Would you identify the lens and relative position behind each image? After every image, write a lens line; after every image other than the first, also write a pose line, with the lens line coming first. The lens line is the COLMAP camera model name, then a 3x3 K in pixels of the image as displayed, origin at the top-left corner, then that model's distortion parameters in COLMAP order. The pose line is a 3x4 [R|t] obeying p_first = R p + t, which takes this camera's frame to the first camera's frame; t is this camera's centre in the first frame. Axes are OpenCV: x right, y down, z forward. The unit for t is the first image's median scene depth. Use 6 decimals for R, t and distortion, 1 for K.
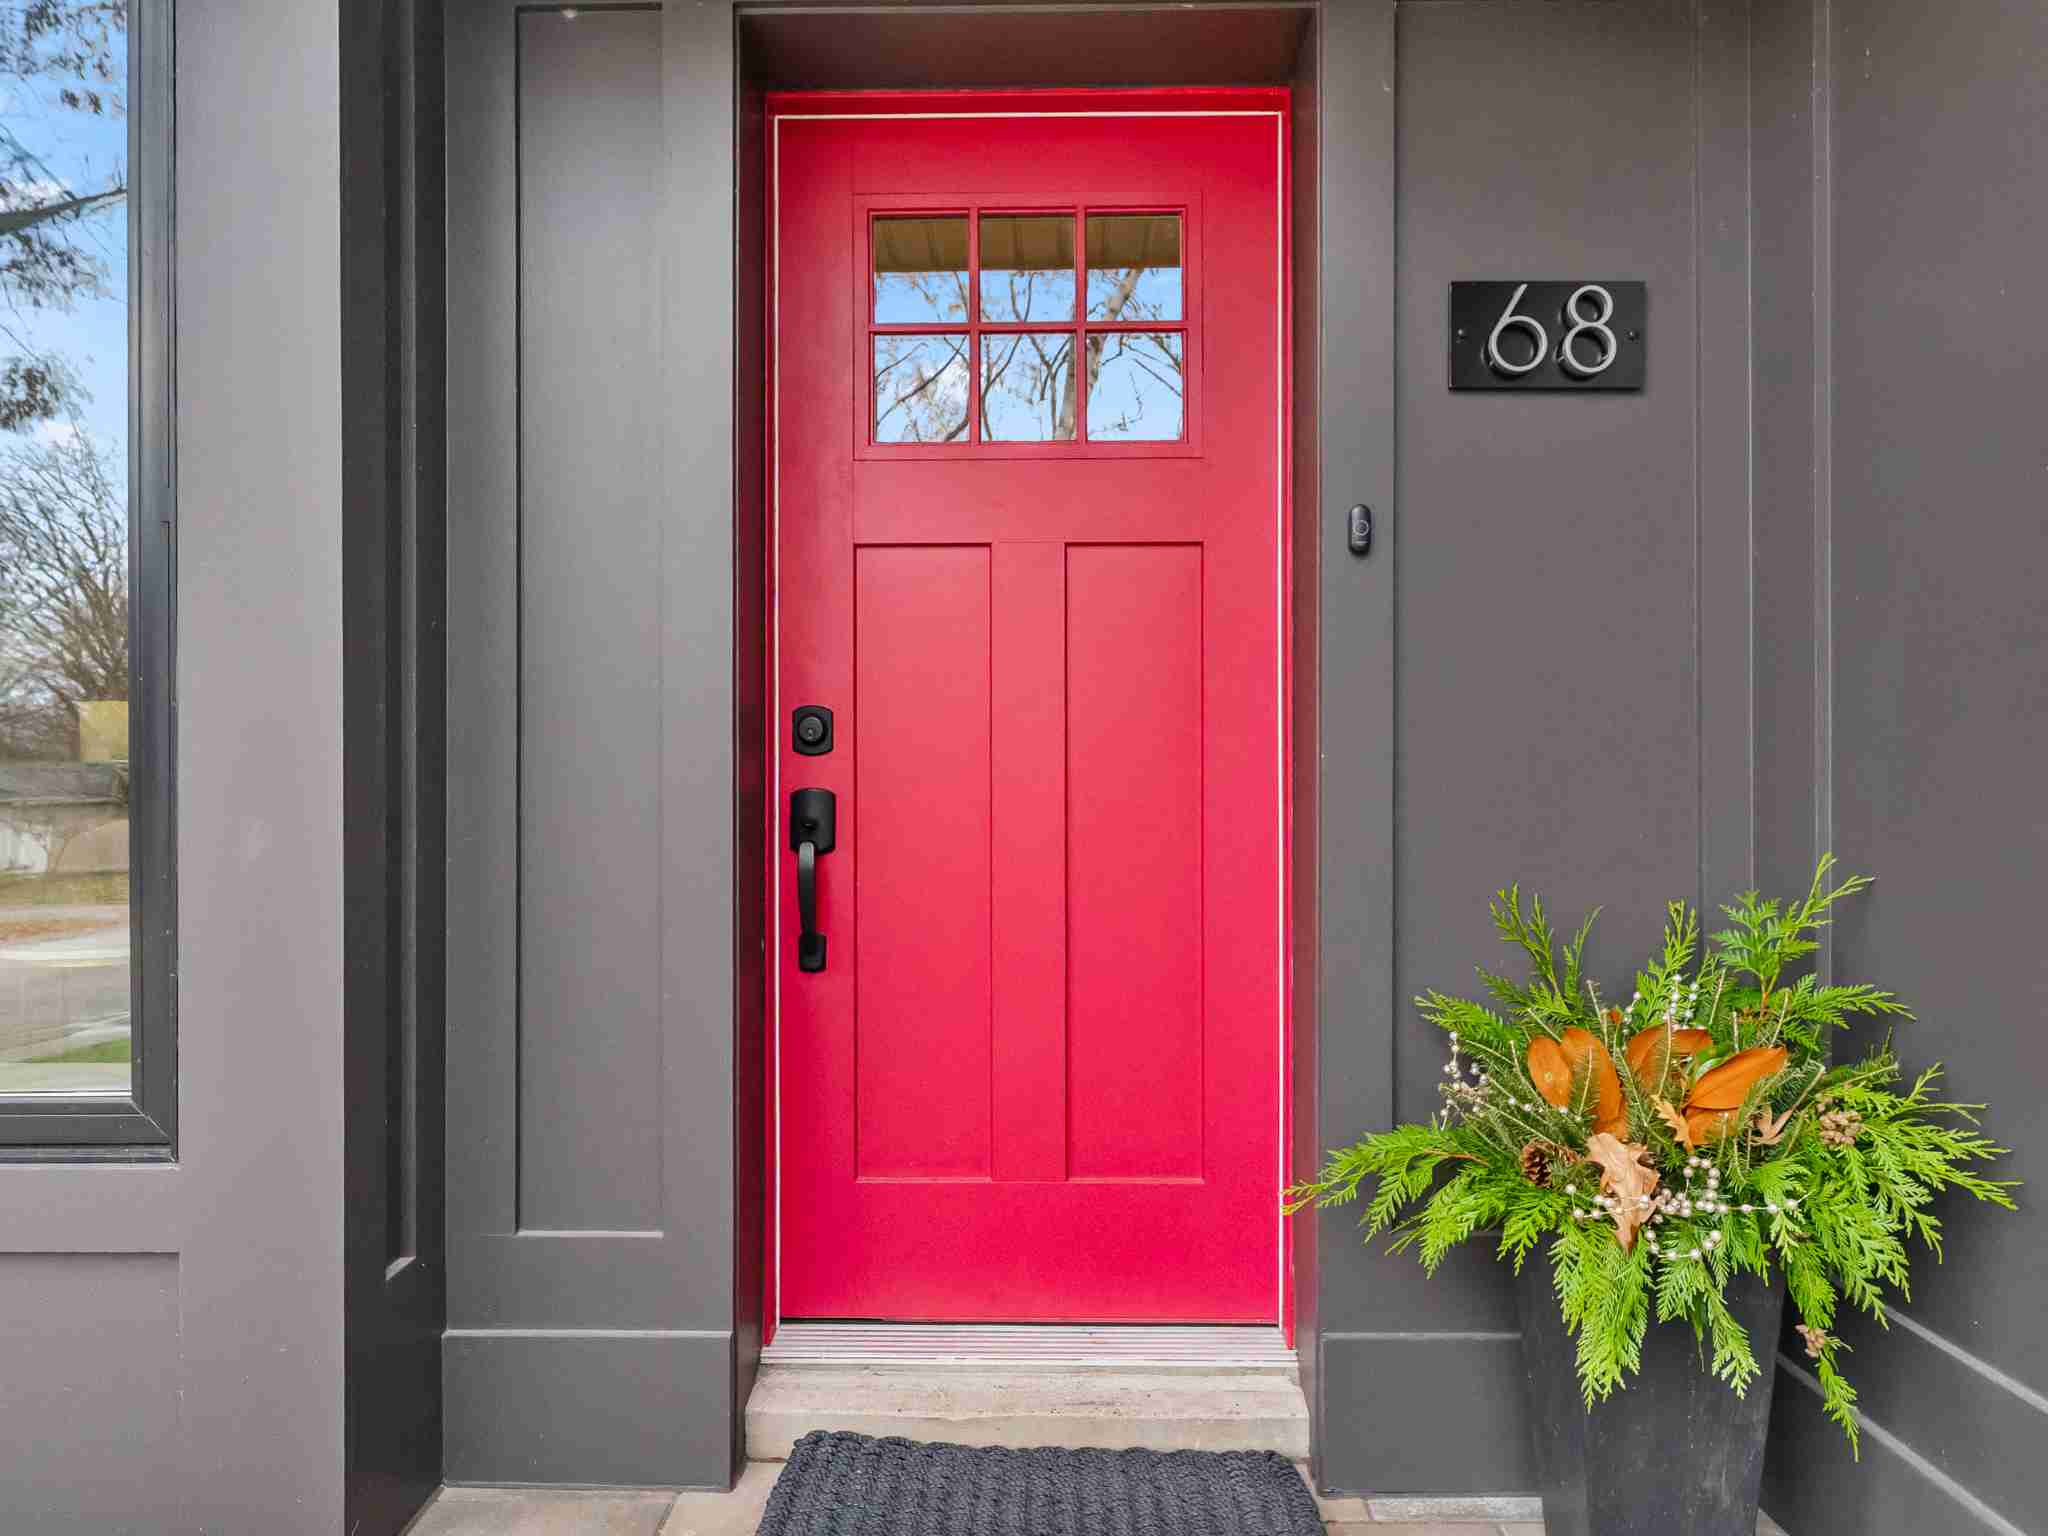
lens RADIAL K [[1399.4, 0, 1026.8], [0, 1399.4, 770.8], [0, 0, 1]] dist [0.000241, 0.001696]
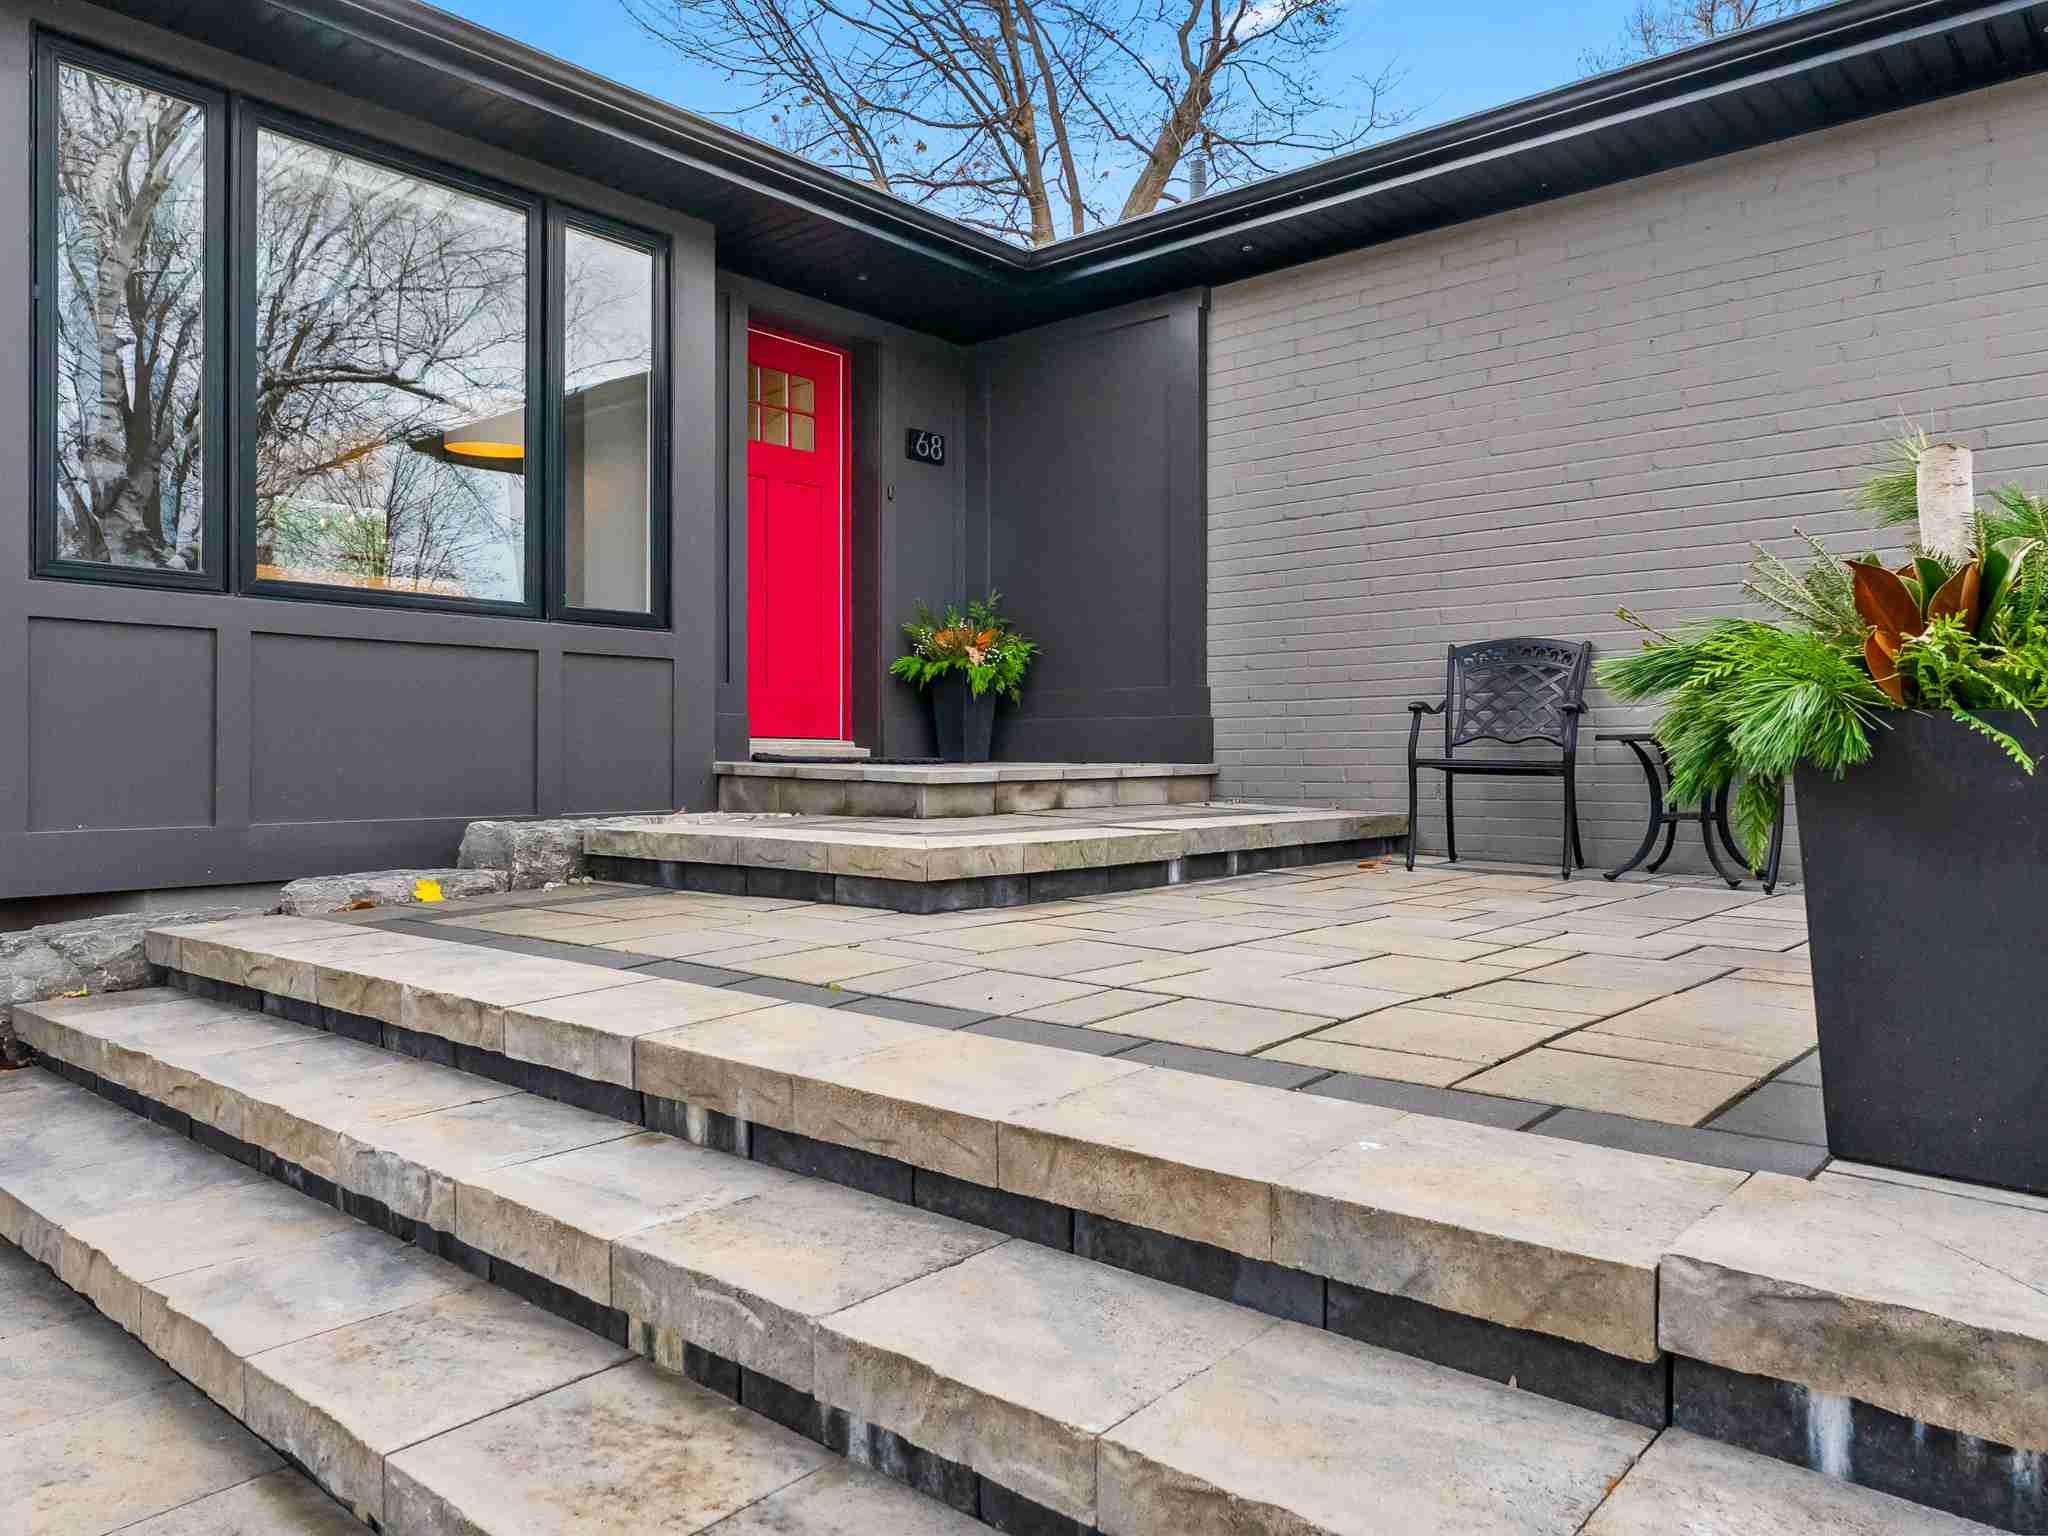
lens RADIAL K [[1399.4, 0, 1022.5], [0, 1399.4, 761.0], [0, 0, 1]] dist [0.000241, 0.001696]
pose [[0.653152, -0.003461, 0.757219, -2.351213], [0.003568, 0.999993, 0.001493, 0.528830], [-0.757218, 0.001726, 0.653160, -1.650418]]
